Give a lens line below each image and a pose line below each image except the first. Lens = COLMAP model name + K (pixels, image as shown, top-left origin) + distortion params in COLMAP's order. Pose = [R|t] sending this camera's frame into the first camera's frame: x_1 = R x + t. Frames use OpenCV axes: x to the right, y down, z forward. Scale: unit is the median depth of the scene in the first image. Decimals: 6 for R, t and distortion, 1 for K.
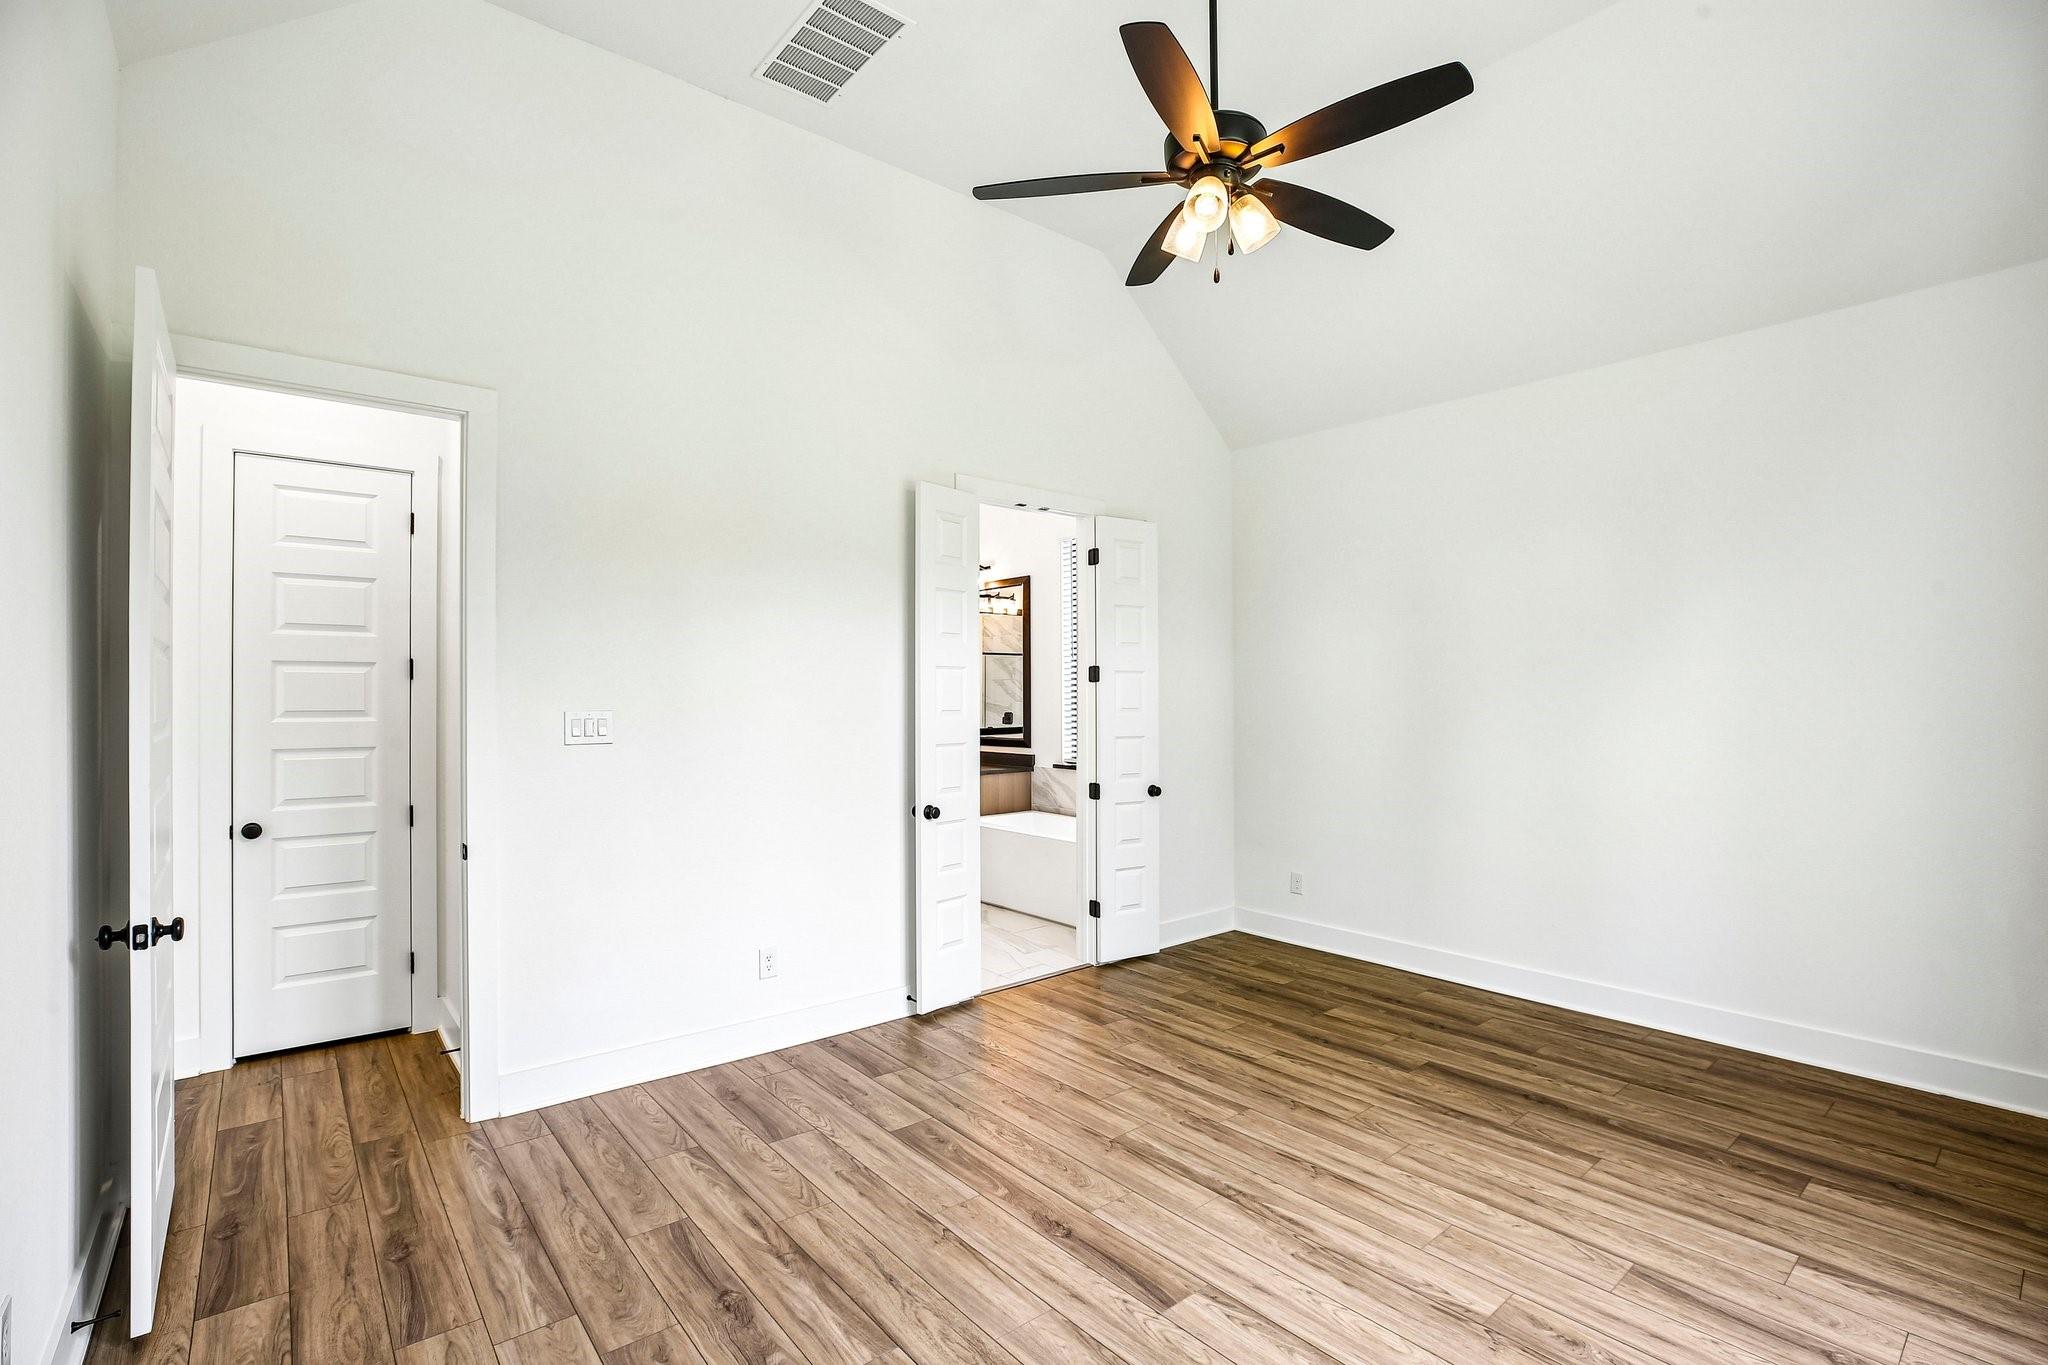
lens RADIAL K [[934.4, 0, 1000.2], [0, 934.4, 687.1], [0, 0, 1]] dist [-0.045505, 0.016545]
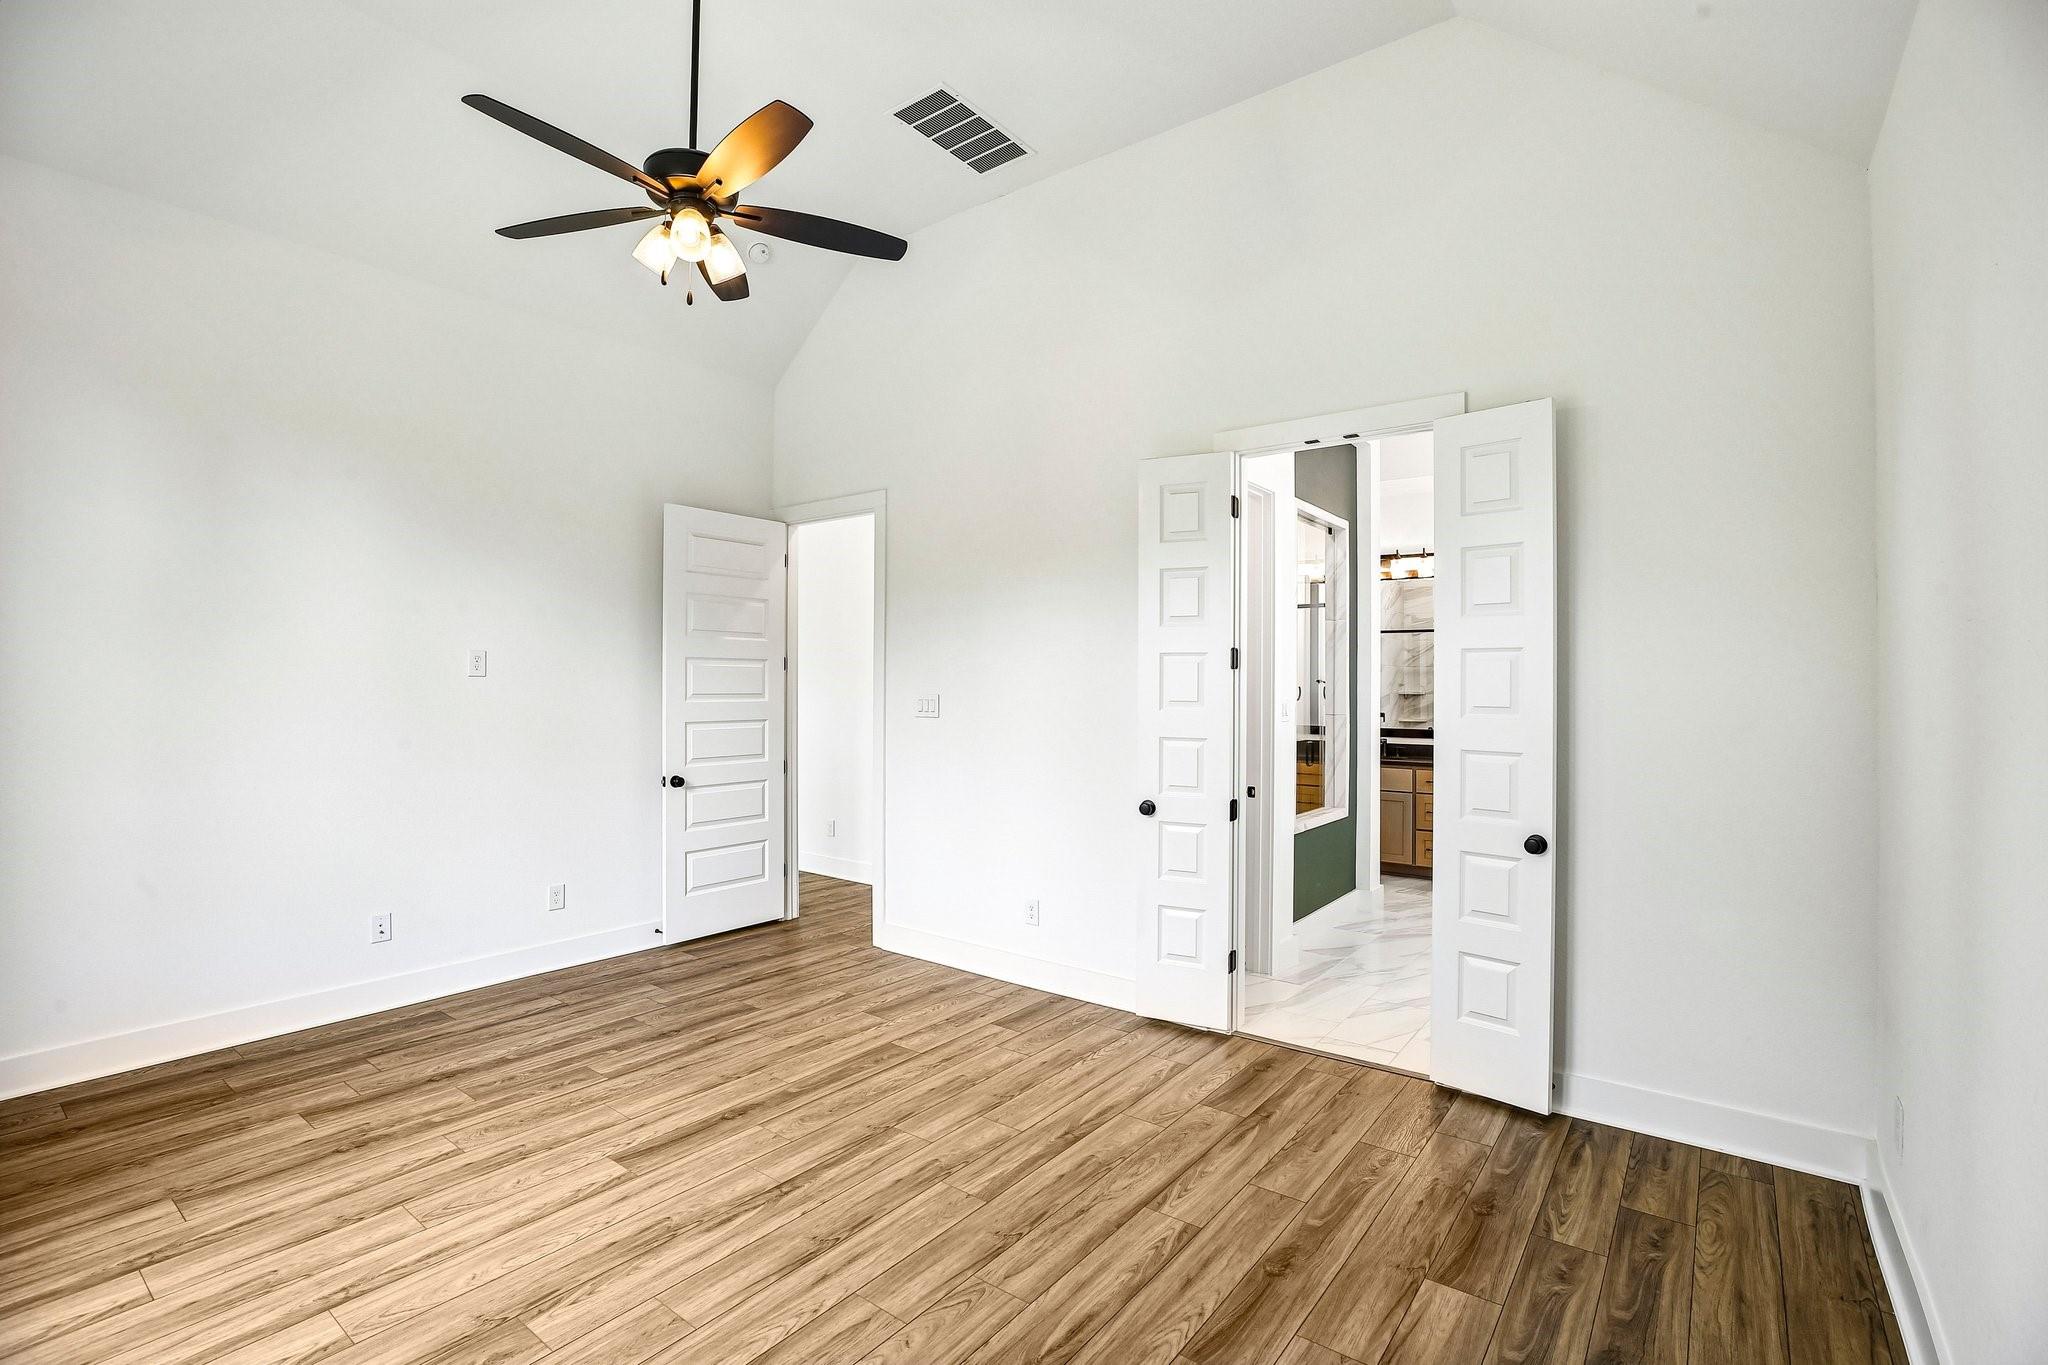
lens RADIAL K [[934.4, 0, 1000.2], [0, 934.4, 687.1], [0, 0, 1]] dist [-0.045505, 0.016545]
pose [[0.223616, 0.004473, -0.974667, 0.972860], [0.000298, 0.999989, 0.004658, 0.017309], [0.974677, -0.001333, 0.223612, 0.791269]]
